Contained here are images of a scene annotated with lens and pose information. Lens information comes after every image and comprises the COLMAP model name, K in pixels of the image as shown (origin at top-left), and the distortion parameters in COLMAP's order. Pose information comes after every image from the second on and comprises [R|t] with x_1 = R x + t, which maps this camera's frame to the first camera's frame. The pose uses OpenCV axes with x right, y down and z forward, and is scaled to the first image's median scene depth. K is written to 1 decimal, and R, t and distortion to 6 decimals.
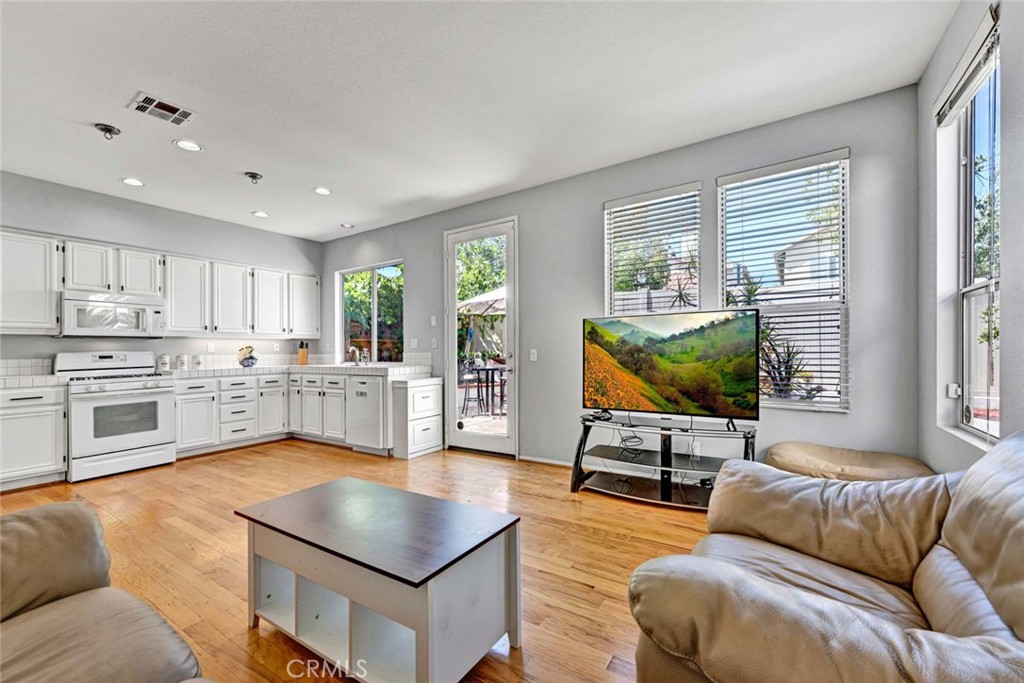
lens RADIAL K [[415.4, 0, 514.6], [0, 415.4, 354.8], [0, 0, 1]] dist [0.001949, 0.000166]
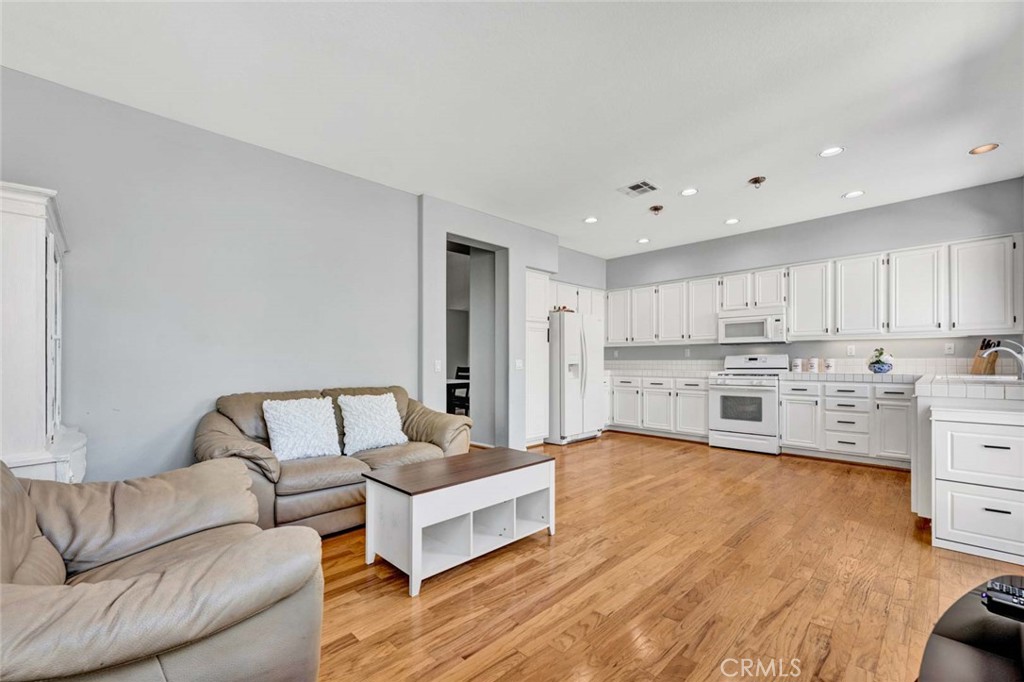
lens RADIAL K [[415.4, 0, 514.6], [0, 415.4, 354.3], [0, 0, 1]] dist [0.001949, 0.000166]
pose [[-0.206101, -0.001735, -0.978529, 0.399240], [-0.004936, 0.999988, -0.000734, -0.005195], [0.978518, 0.004678, -0.206106, 0.533977]]
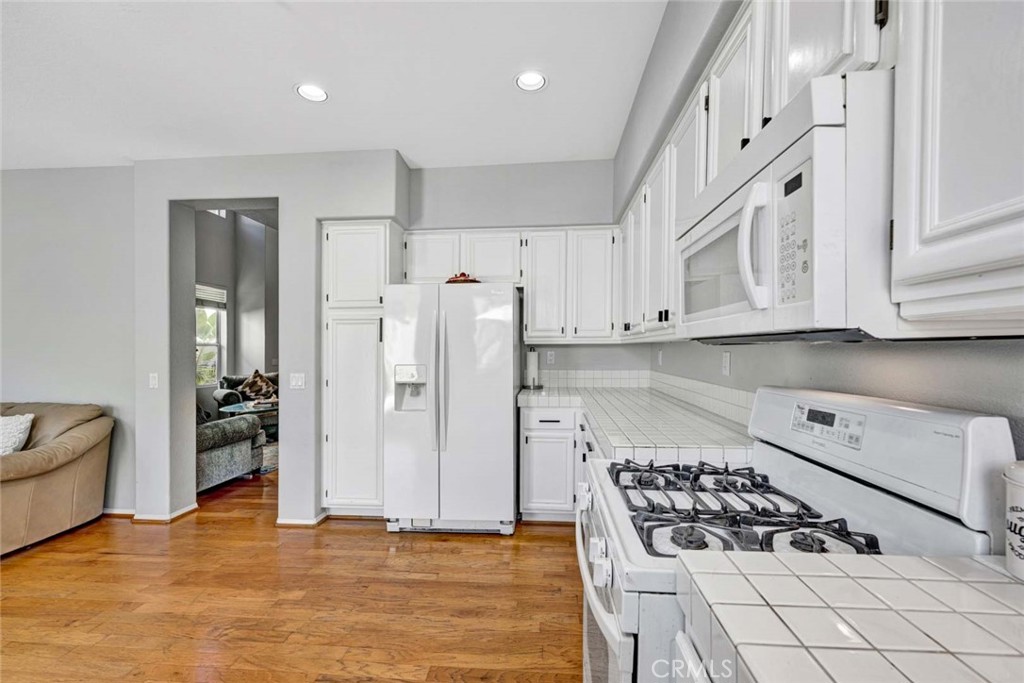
lens RADIAL K [[415.4, 0, 514.6], [0, 415.4, 354.8], [0, 0, 1]] dist [0.001949, 0.000166]
pose [[-0.876473, 0.018787, -0.481084, -0.678326], [0.006456, 0.999607, 0.027273, -0.039333], [0.481407, 0.020798, -0.876250, 1.101015]]
